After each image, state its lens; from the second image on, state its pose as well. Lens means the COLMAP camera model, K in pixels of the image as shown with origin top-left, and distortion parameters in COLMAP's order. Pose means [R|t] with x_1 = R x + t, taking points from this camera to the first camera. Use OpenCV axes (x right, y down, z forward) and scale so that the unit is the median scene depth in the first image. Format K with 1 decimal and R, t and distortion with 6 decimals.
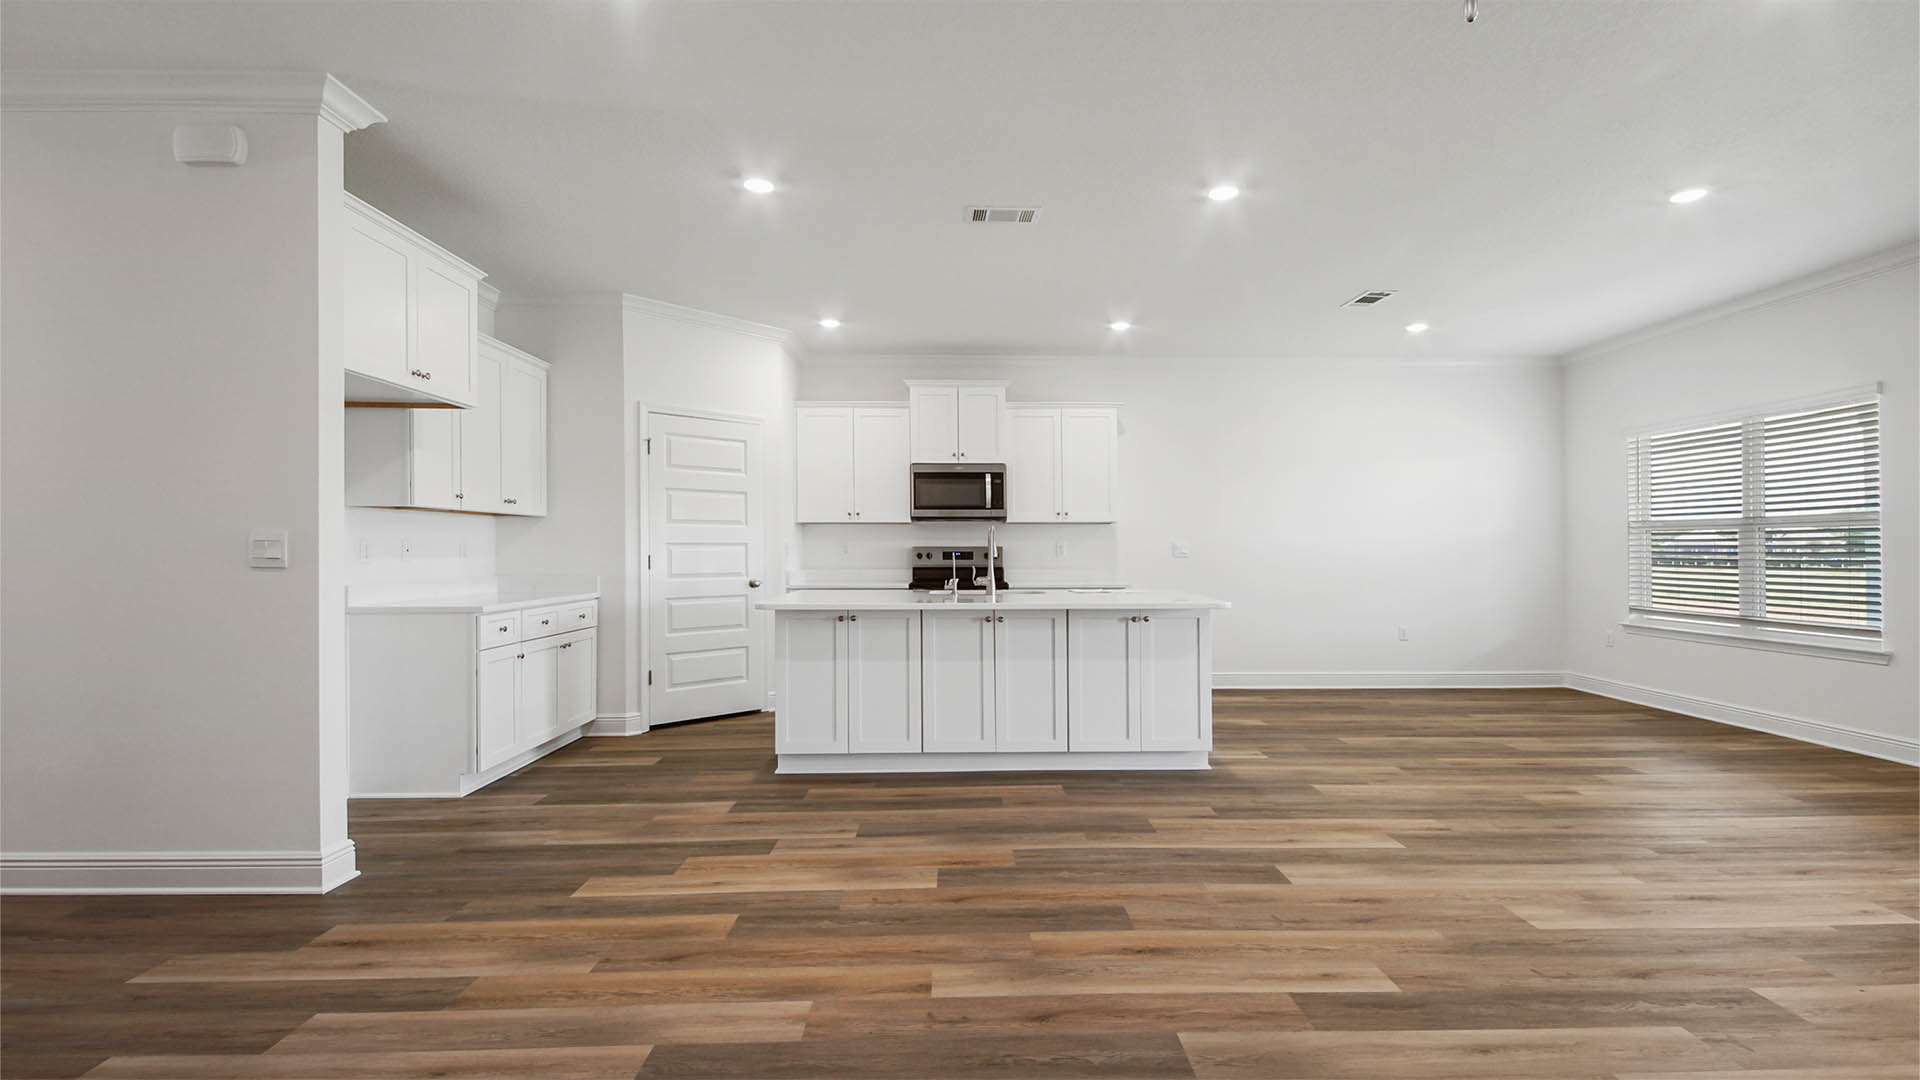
lens RADIAL K [[847.3, 0, 964.4], [0, 847.3, 591.1], [0, 0, 1]] dist [-0.000305, -0.000296]
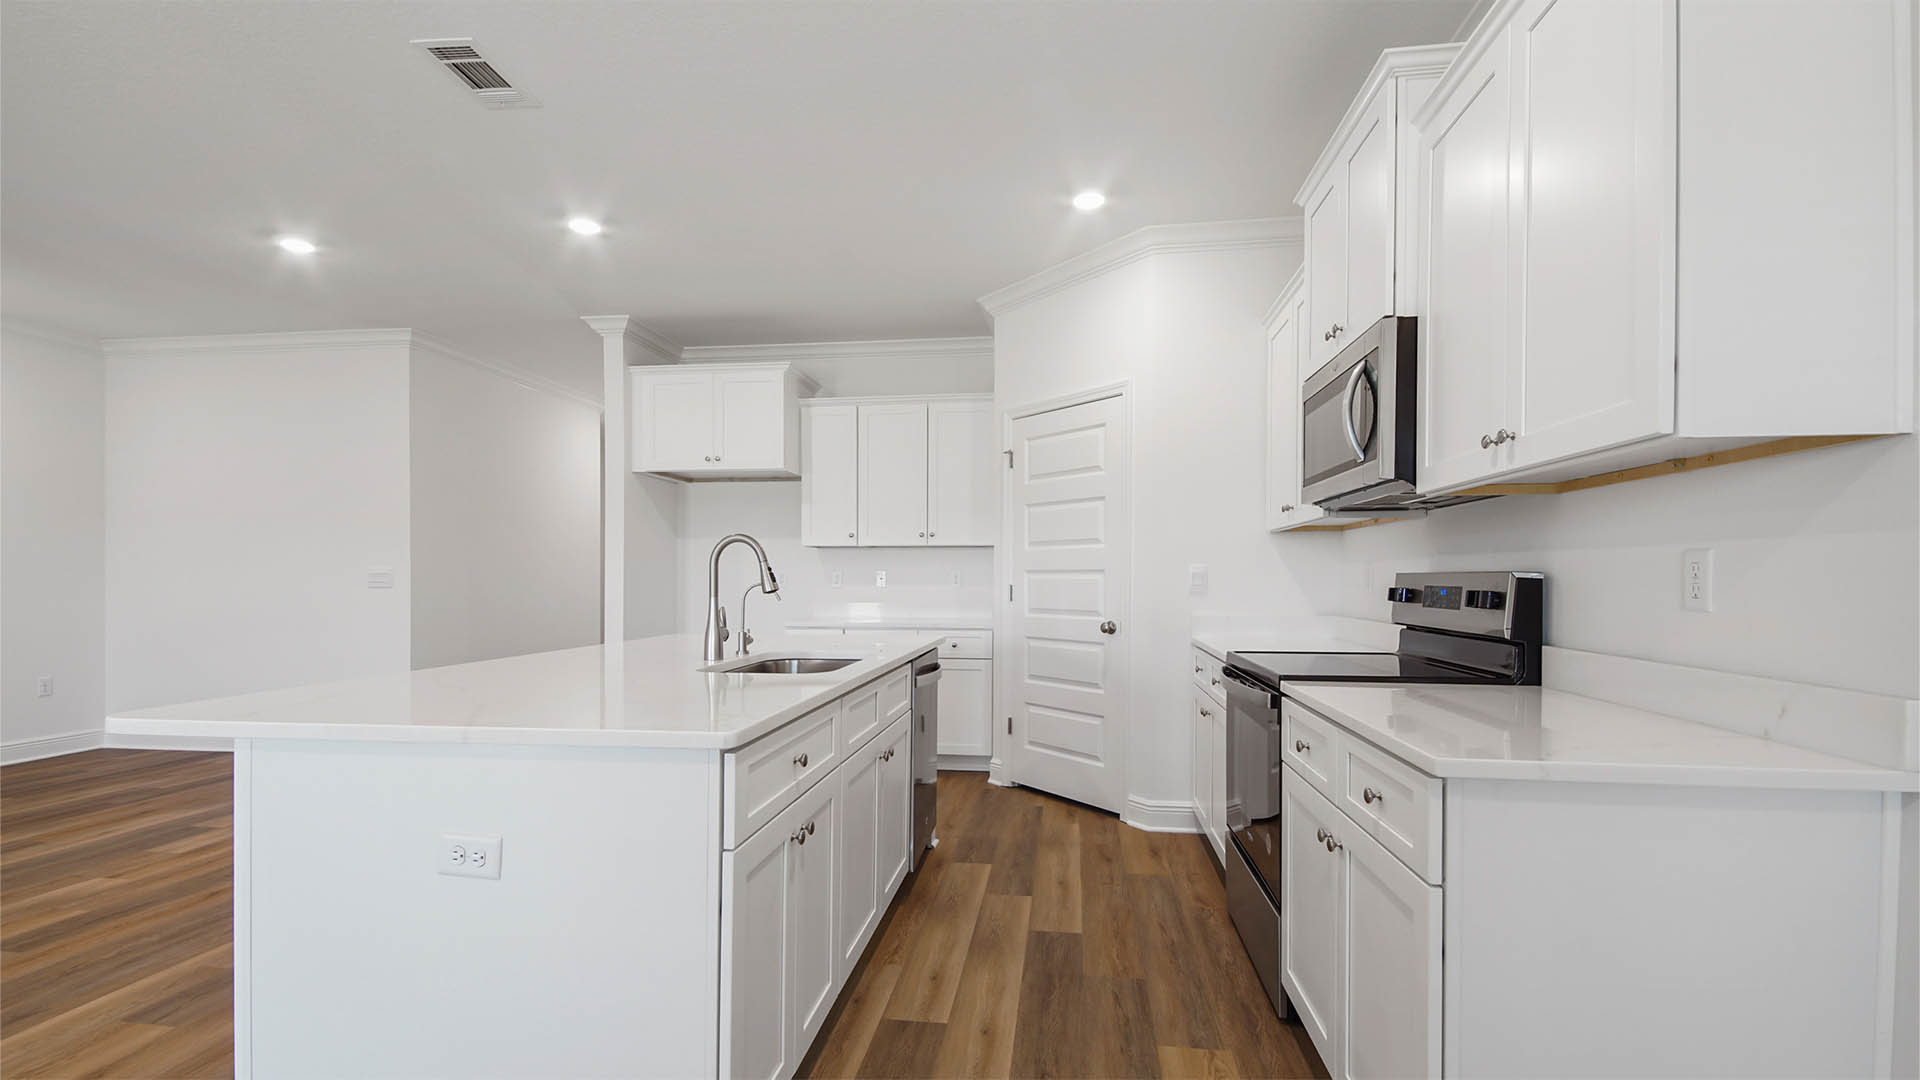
lens RADIAL K [[834.5, 0, 956.9], [0, 834.5, 588.1], [0, 0, 1]] dist [-0.000393, -0.000289]
pose [[-0.138338, 0.008200, -0.990351, 0.482881], [-0.049632, 0.998652, 0.015202, -0.049942], [0.989141, 0.051256, -0.137744, 1.081153]]
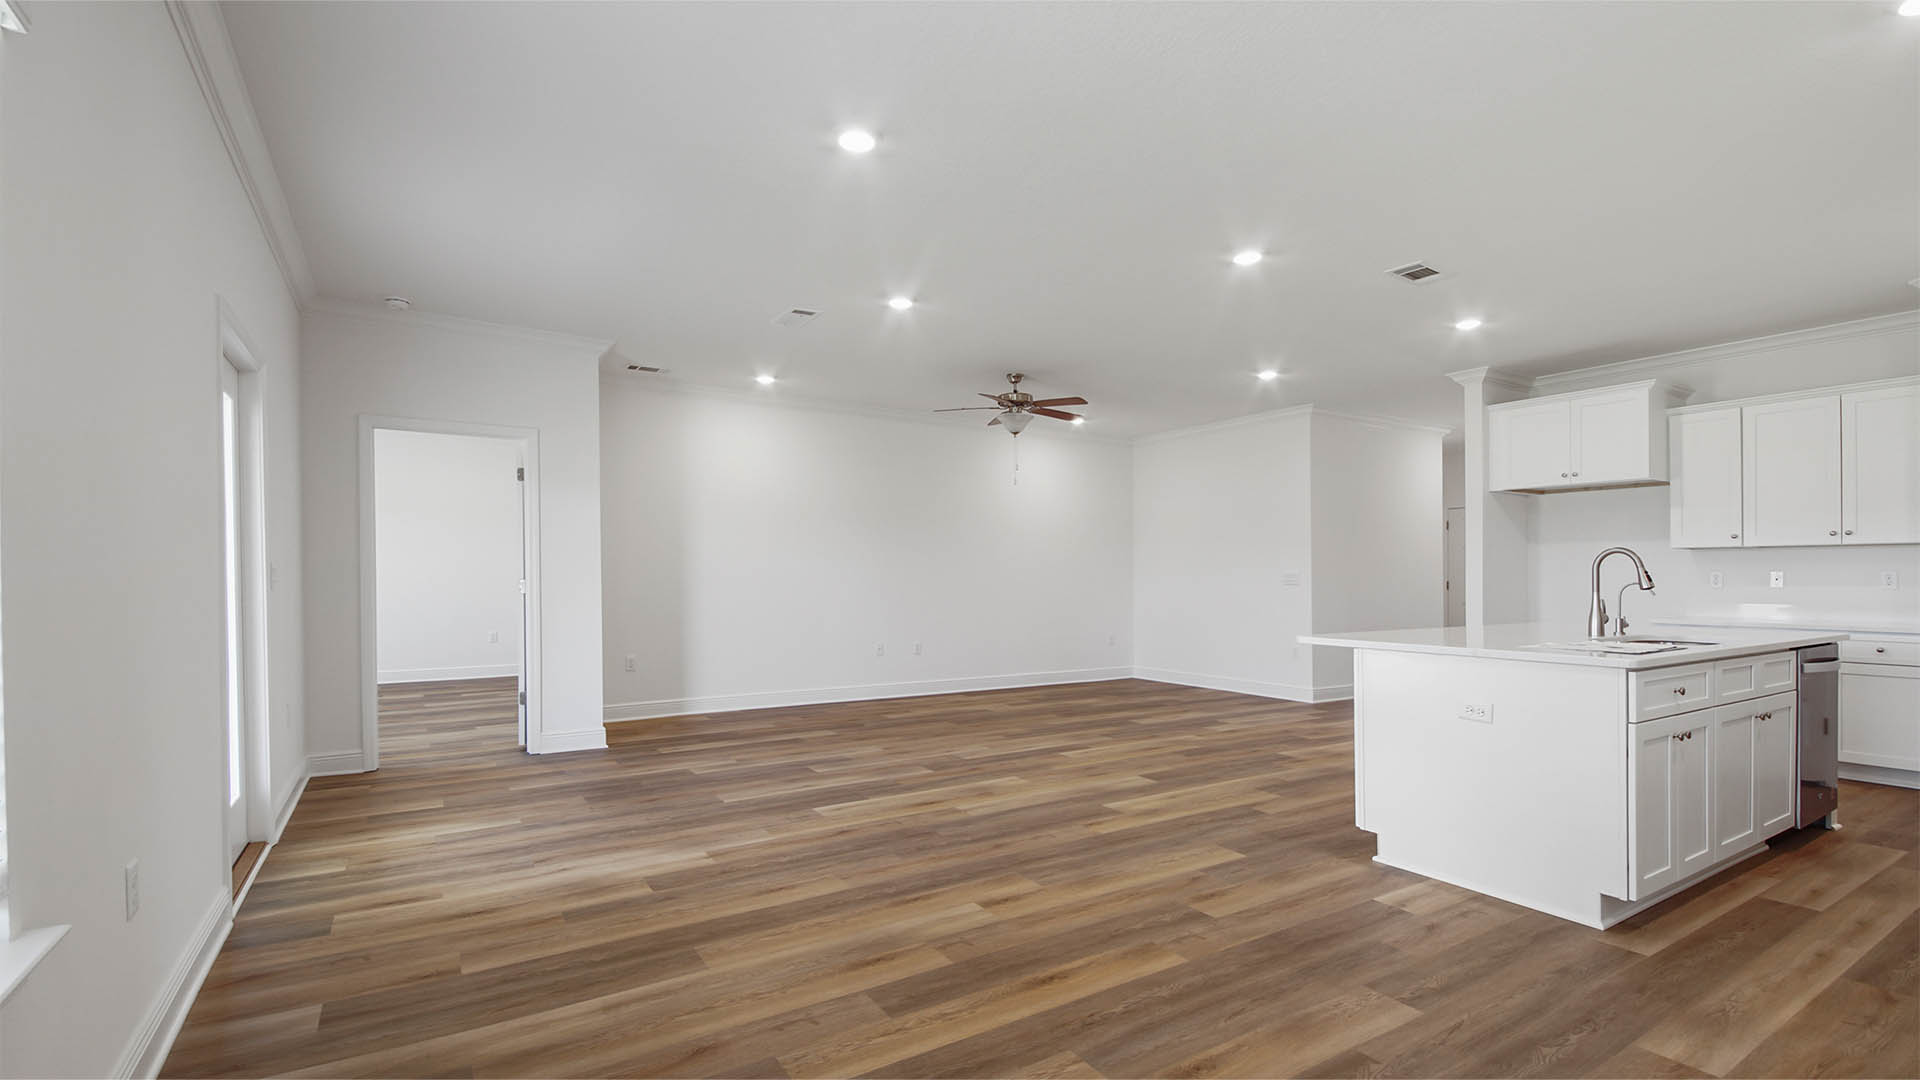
lens RADIAL K [[834.0, 0, 964.0], [0, 834.0, 567.0], [0, 0, 1]] dist [0.032652, -0.016336]
pose [[-0.847654, -0.011346, -0.530427, 0.839995], [-0.030872, 0.999132, 0.027964, -0.054320], [0.529650, 0.040079, -0.847269, 1.190450]]
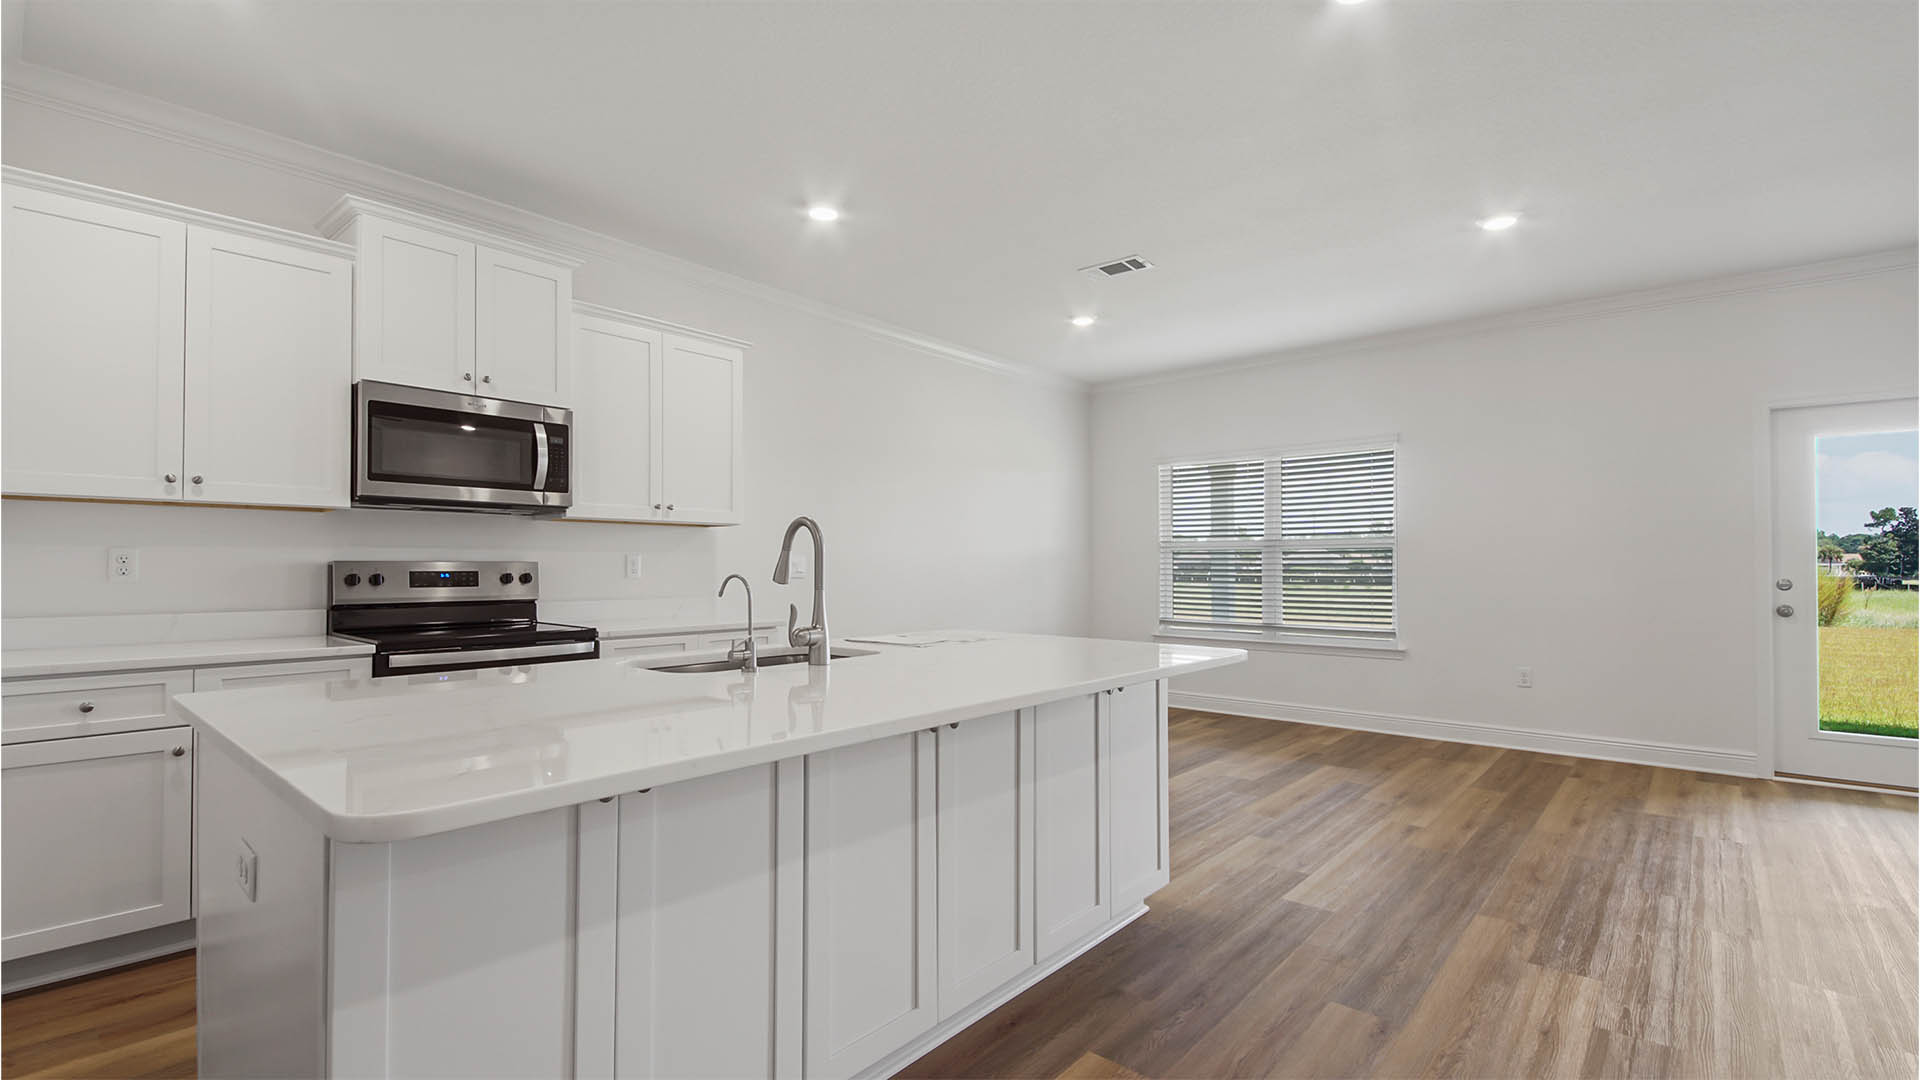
lens RADIAL K [[834.0, 0, 964.0], [0, 834.0, 567.0], [0, 0, 1]] dist [0.032652, -0.016336]
pose [[0.663495, 0.000216, 0.748181, -0.228495], [0.036253, 0.998816, -0.032438, -0.027445], [-0.747302, 0.048646, 0.662701, 0.554659]]
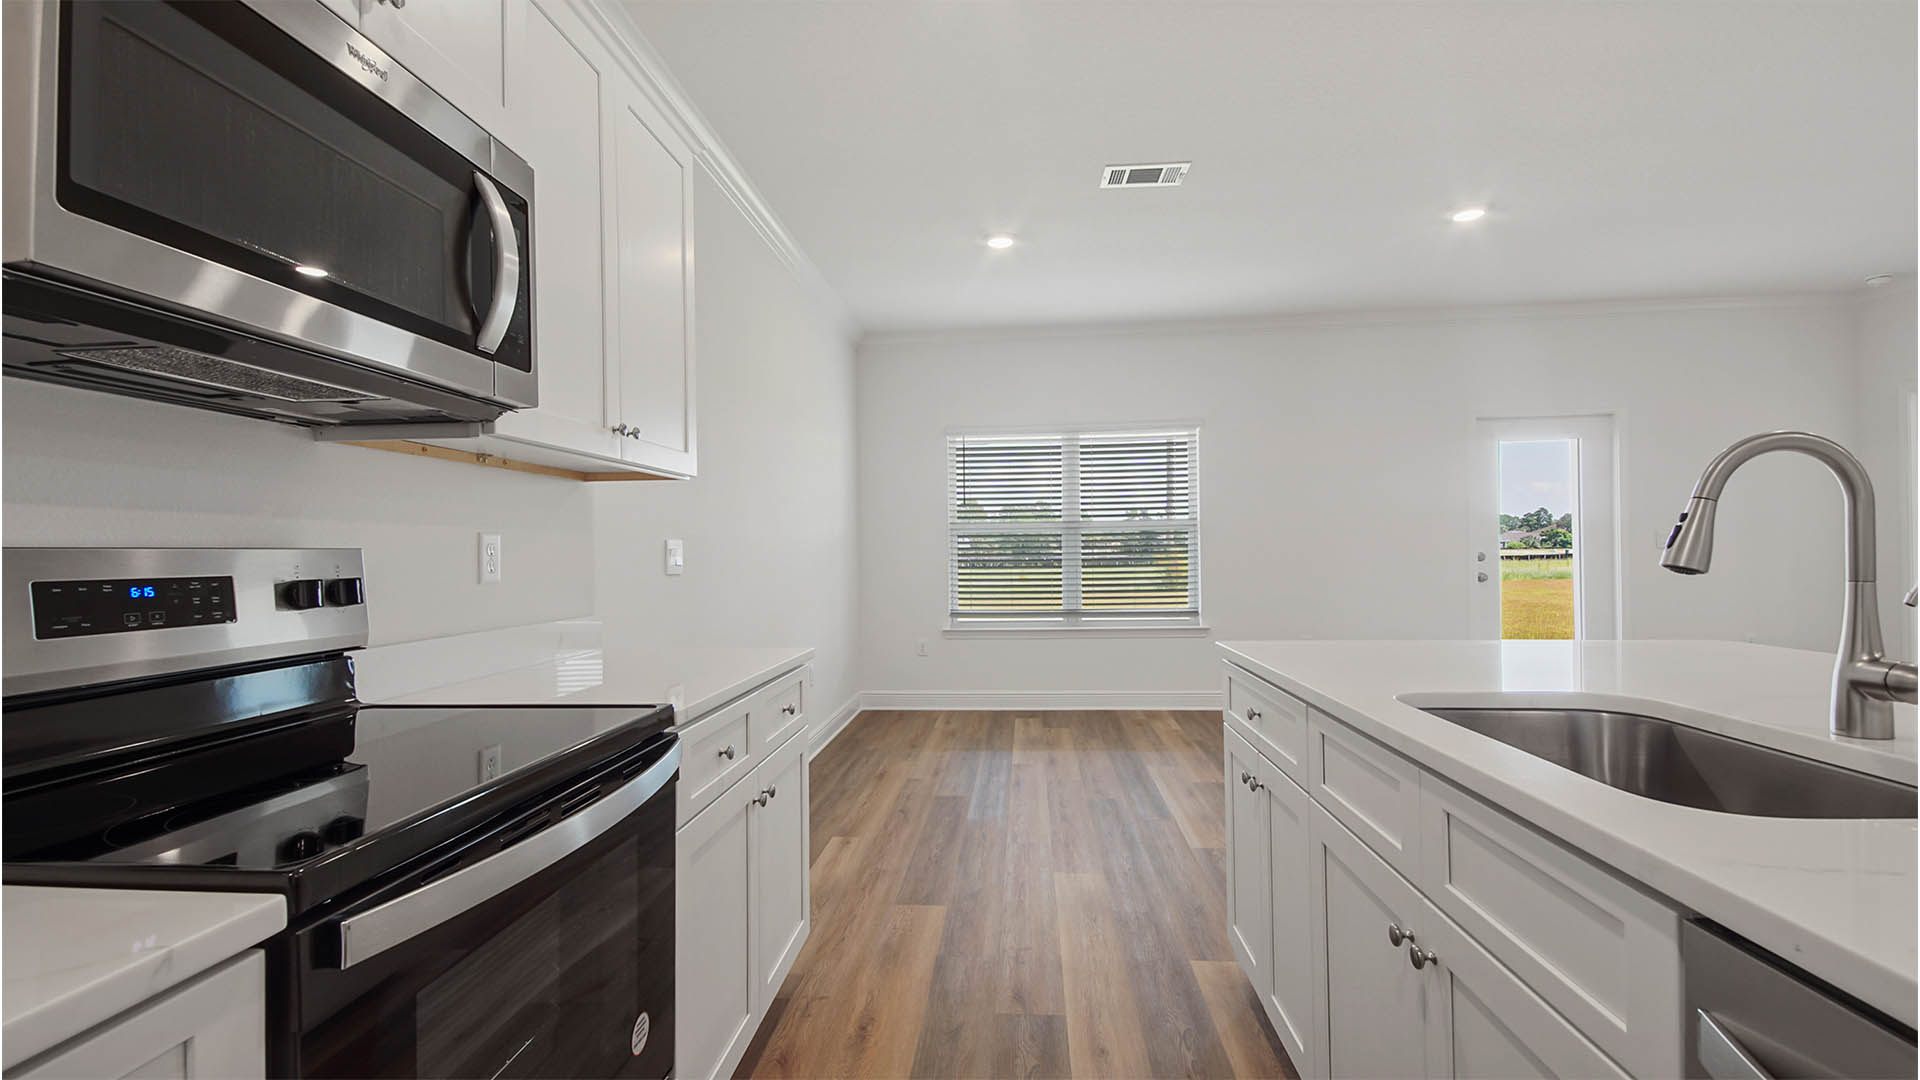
lens RADIAL K [[834.7, 0, 935.4], [0, 834.7, 545.7], [0, 0, 1]] dist [-0.001007, -0.000359]
pose [[0.110128, 0.006137, 0.993898, -0.188759], [0.065366, 0.997771, -0.013404, -0.052390], [-0.991766, 0.066443, 0.109482, 1.067973]]
